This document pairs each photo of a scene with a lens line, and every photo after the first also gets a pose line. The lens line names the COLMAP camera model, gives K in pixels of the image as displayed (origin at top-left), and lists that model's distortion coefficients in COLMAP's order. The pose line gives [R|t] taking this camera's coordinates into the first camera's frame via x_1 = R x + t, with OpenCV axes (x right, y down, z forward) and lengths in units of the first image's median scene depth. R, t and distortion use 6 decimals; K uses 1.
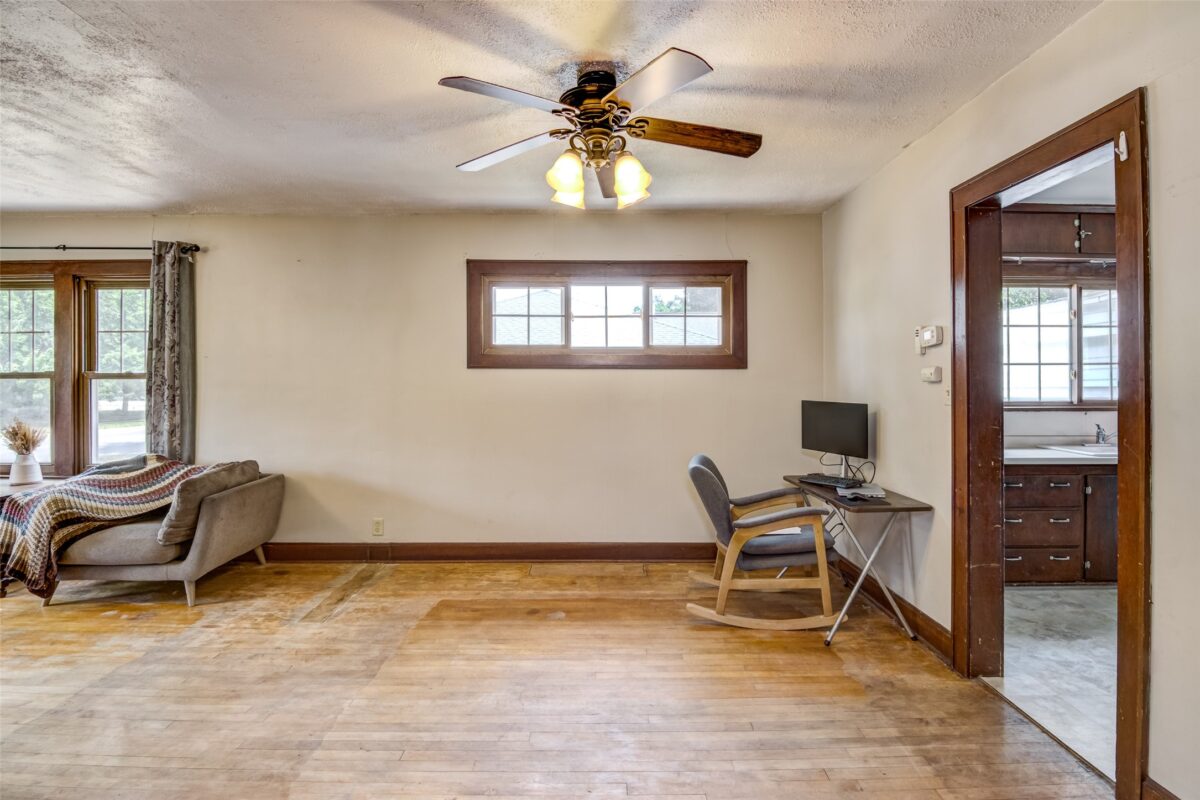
lens RADIAL K [[610.0, 0, 601.2], [0, 610.0, 382.1], [0, 0, 1]] dist [-0.025735, -0.000976]
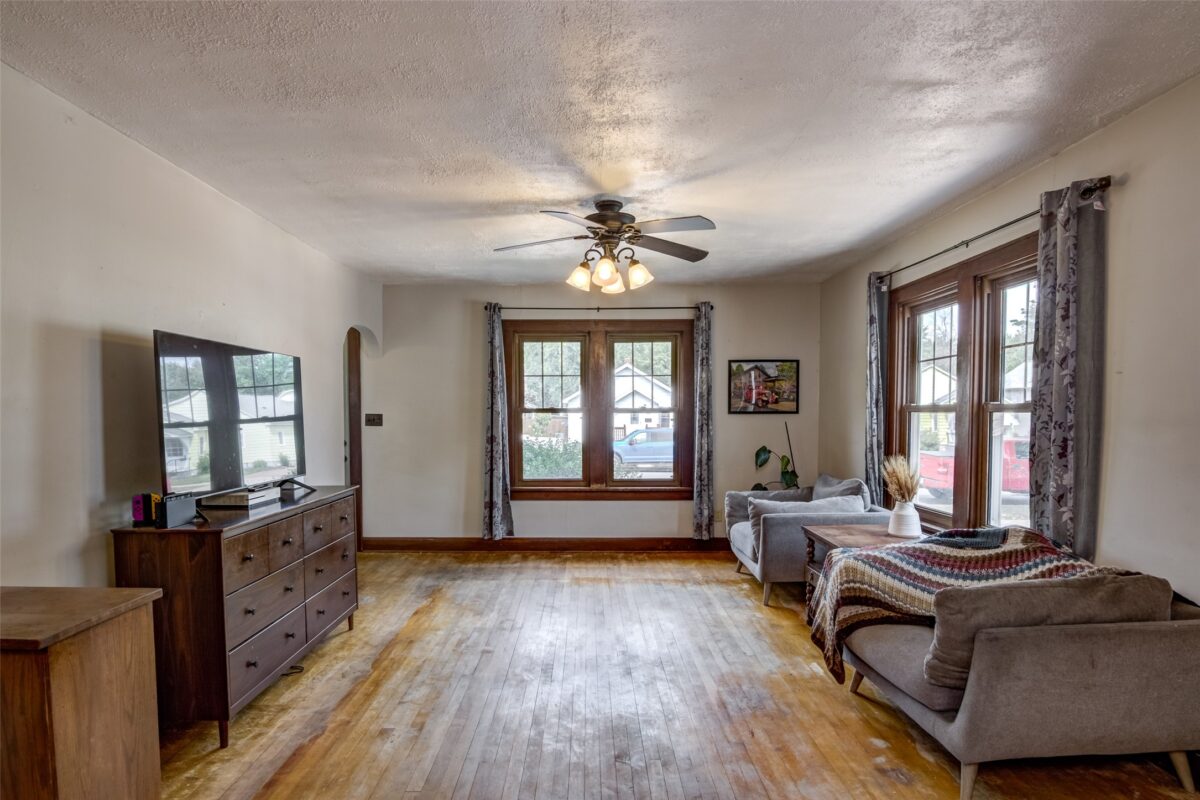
lens RADIAL K [[631.2, 0, 596.9], [0, 631.2, 441.8], [0, 0, 1]] dist [-0.004942, -0.001622]
pose [[0.001916, 0.045962, -0.998941, -0.069247], [0.005826, 0.998926, 0.045973, -0.007274], [0.999981, -0.005908, 0.001647, 0.522794]]
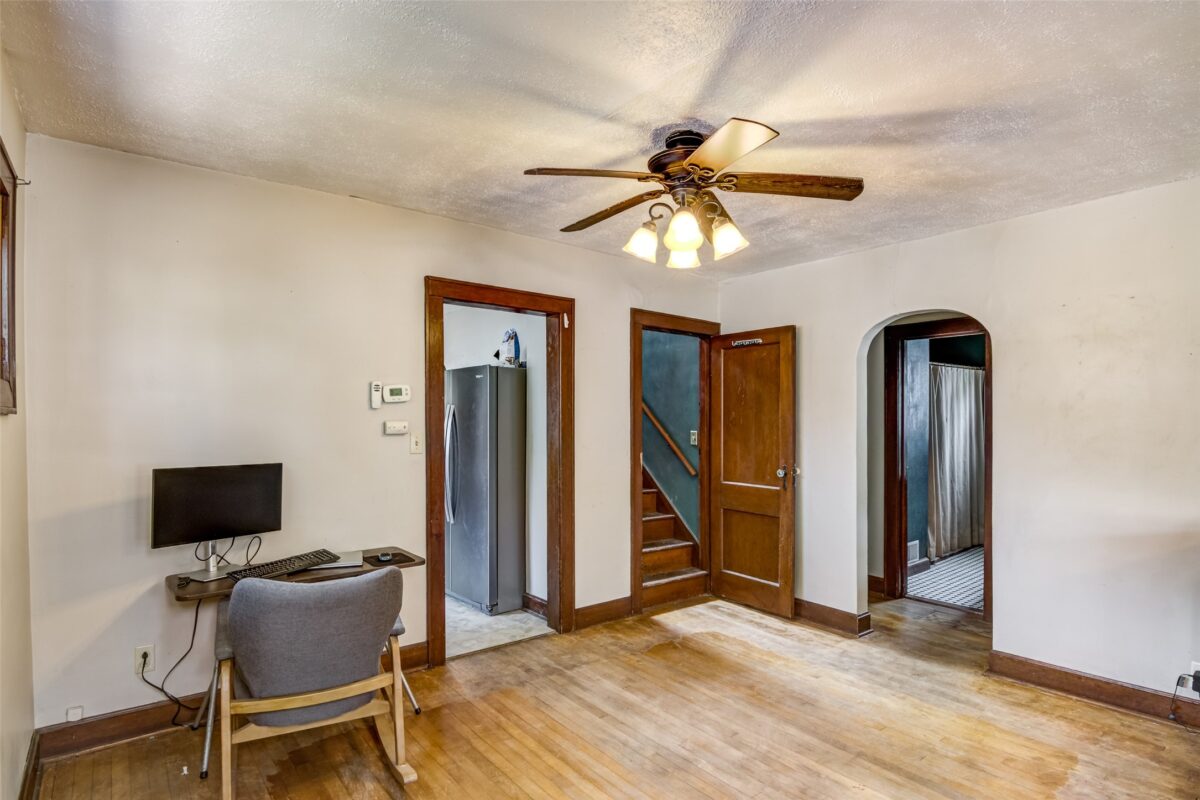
lens RADIAL K [[632.0, 0, 602.0], [0, 632.0, 418.5], [0, 0, 1]] dist [-0.003162, -0.001189]
pose [[-0.620705, -0.003316, 0.784037, -0.410421], [-0.005953, 0.999982, -0.000483, -0.024016], [-0.784021, -0.004967, -0.620714, 0.967200]]
